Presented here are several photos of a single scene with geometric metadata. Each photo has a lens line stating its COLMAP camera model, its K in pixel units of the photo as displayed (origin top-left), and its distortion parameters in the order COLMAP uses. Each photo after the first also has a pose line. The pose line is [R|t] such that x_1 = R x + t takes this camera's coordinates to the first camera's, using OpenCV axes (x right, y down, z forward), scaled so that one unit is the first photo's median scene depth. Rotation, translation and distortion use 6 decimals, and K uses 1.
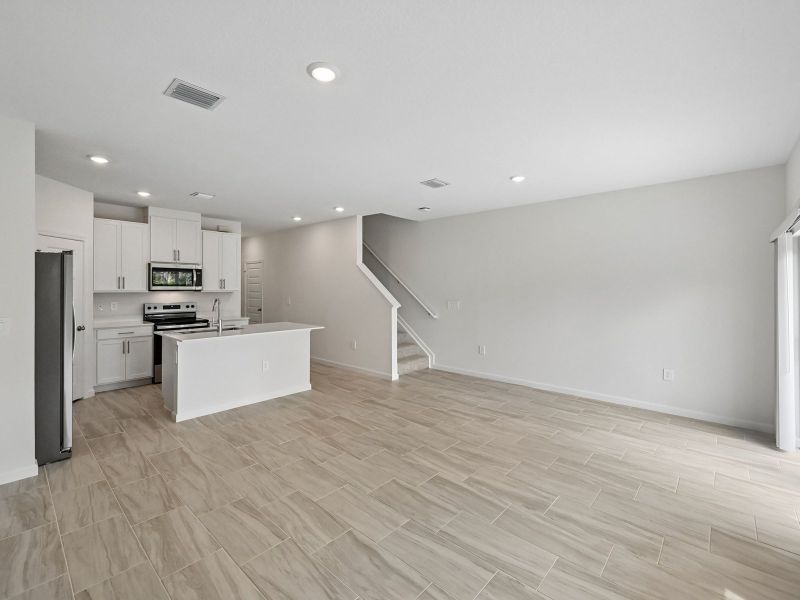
lens RADIAL K [[362.1, 0, 398.5], [0, 362.1, 288.8], [0, 0, 1]] dist [-0.001757, -0.000165]
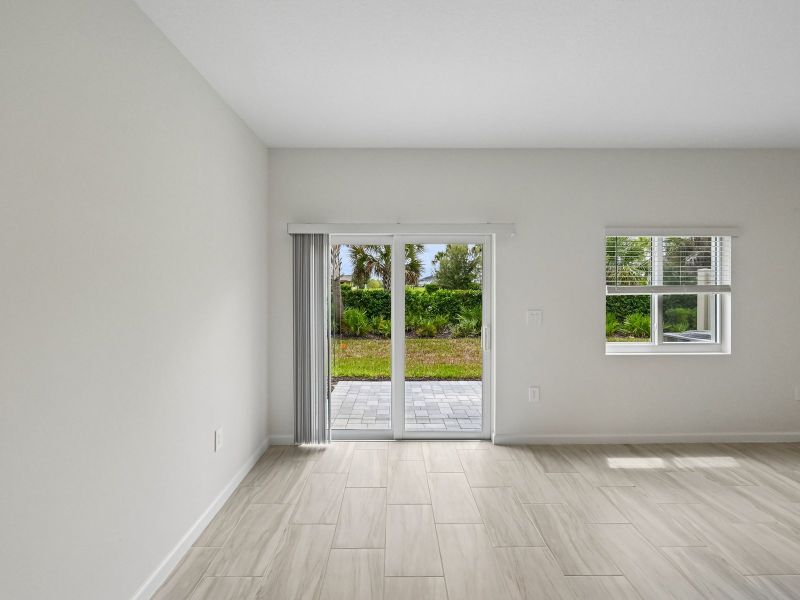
lens RADIAL K [[362.1, 0, 398.5], [0, 362.1, 288.8], [0, 0, 1]] dist [-0.001757, -0.000165]
pose [[-0.682278, -0.008407, 0.731045, 0.167983], [-0.002536, 0.999955, 0.009134, 0.001248], [-0.731088, 0.004378, -0.682269, 1.291439]]
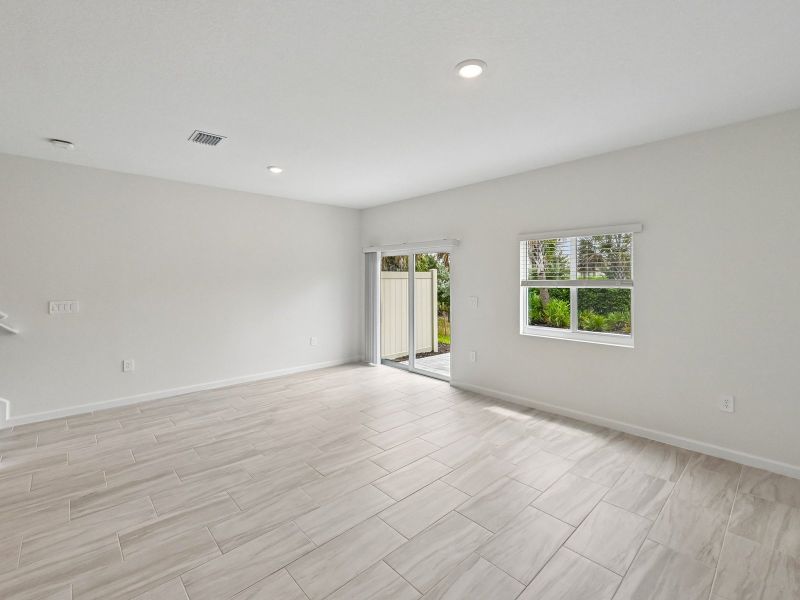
lens RADIAL K [[368.1, 0, 399.2], [0, 368.1, 276.1], [0, 0, 1]] dist [0.001600, 0.000335]
pose [[0.078010, 0.002746, 0.996949, -0.688516], [0.001835, 0.999994, -0.002897, -0.008312], [-0.996951, 0.002055, 0.078004, 0.613767]]
